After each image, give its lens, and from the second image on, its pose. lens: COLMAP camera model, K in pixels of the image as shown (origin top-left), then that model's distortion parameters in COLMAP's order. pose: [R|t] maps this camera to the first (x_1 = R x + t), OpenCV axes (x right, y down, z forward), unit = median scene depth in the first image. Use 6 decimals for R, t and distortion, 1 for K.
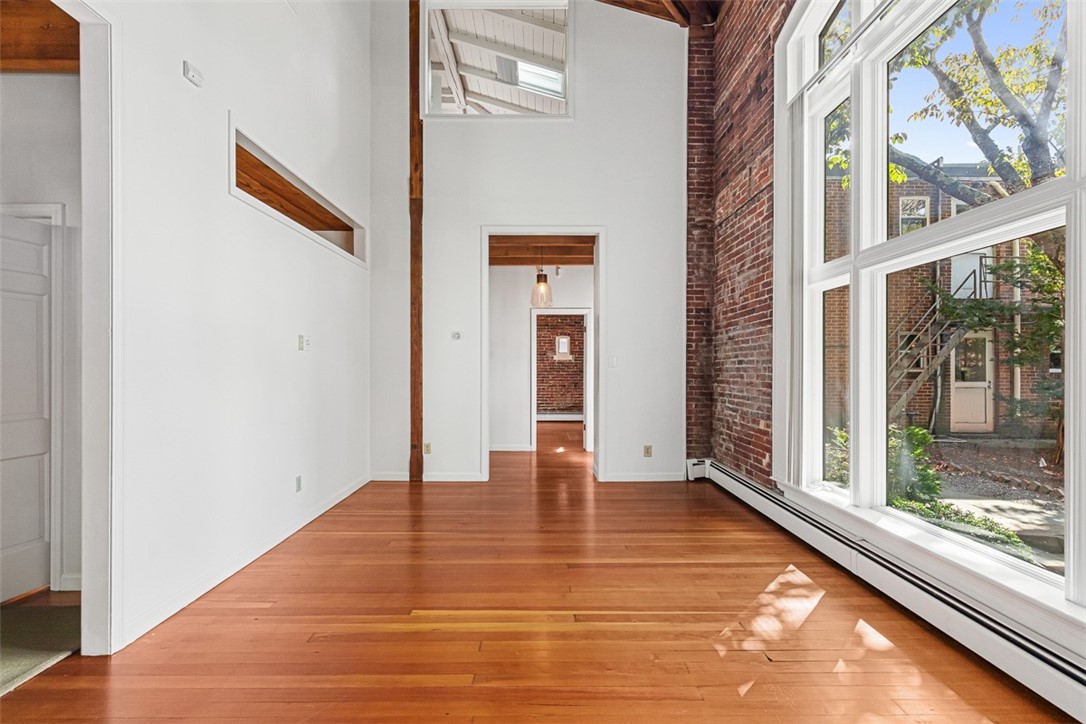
lens RADIAL K [[495.2, 0, 542.7], [0, 495.2, 365.4], [0, 0, 1]] dist [0.009440, -0.000925]
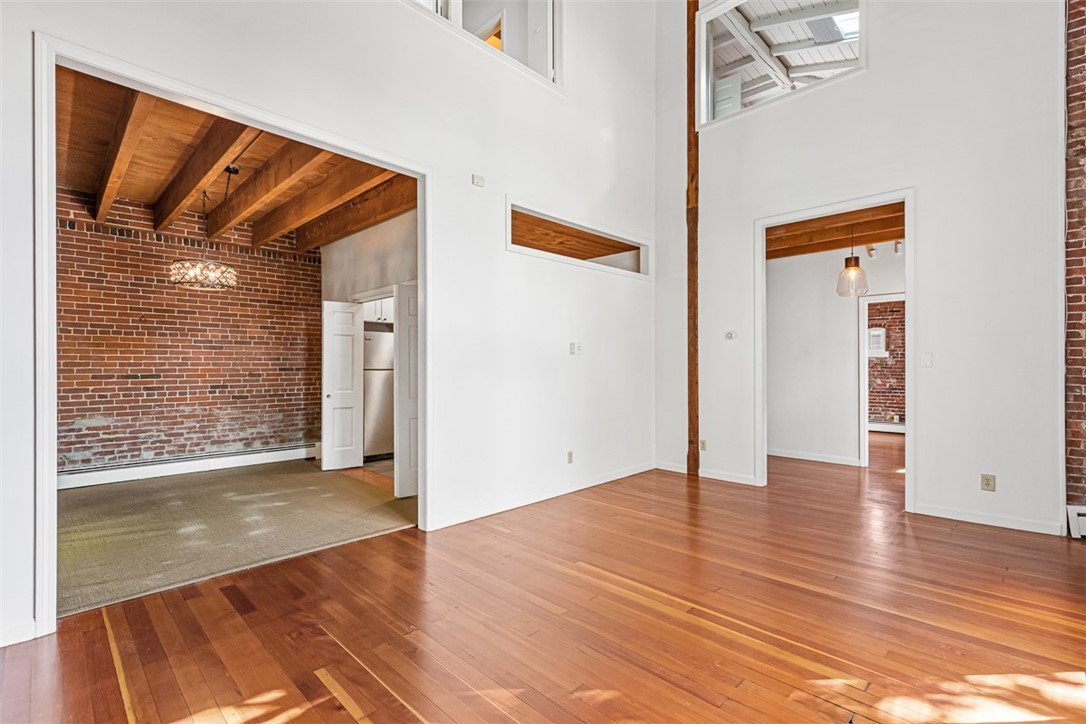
lens RADIAL K [[495.2, 0, 537.4], [0, 495.2, 364.0], [0, 0, 1]] dist [0.009440, -0.000925]
pose [[0.704360, -0.006132, -0.709816, 0.264720], [0.005557, 0.999980, -0.003123, -0.001879], [0.709821, -0.001745, 0.704380, 0.018761]]
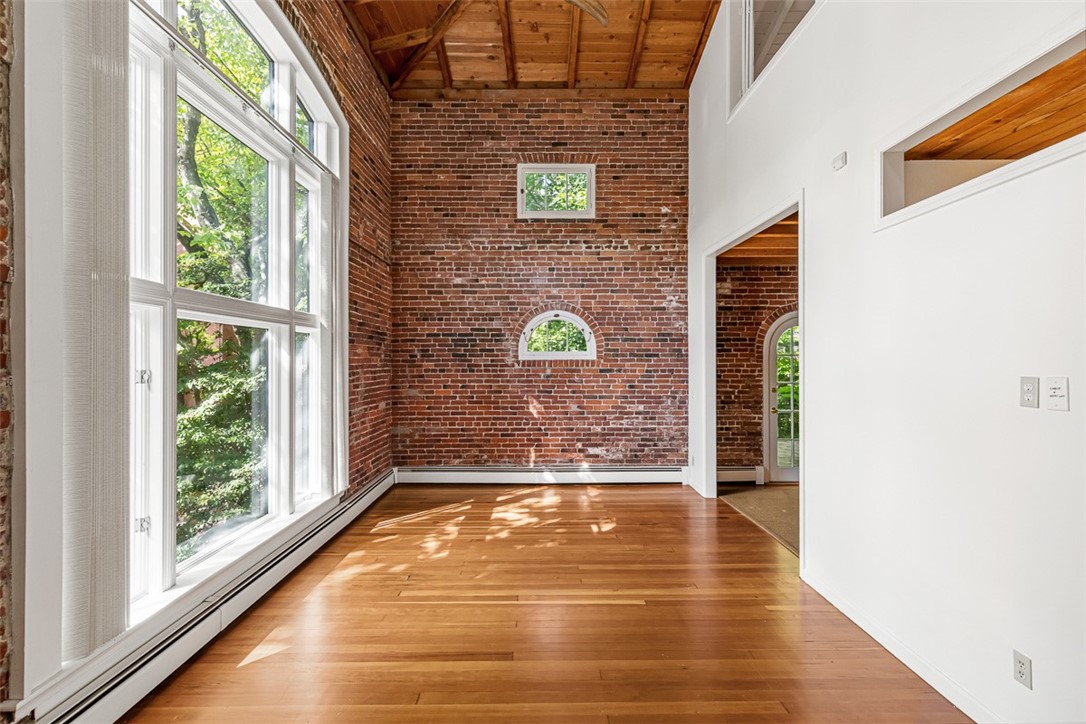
lens RADIAL K [[495.2, 0, 545.6], [0, 495.2, 358.5], [0, 0, 1]] dist [0.009440, -0.000925]
pose [[-0.999715, 0.014367, -0.019065, 0.003061], [0.014526, 0.999861, -0.008225, -0.060138], [0.018944, -0.008500, -0.999784, 1.078947]]
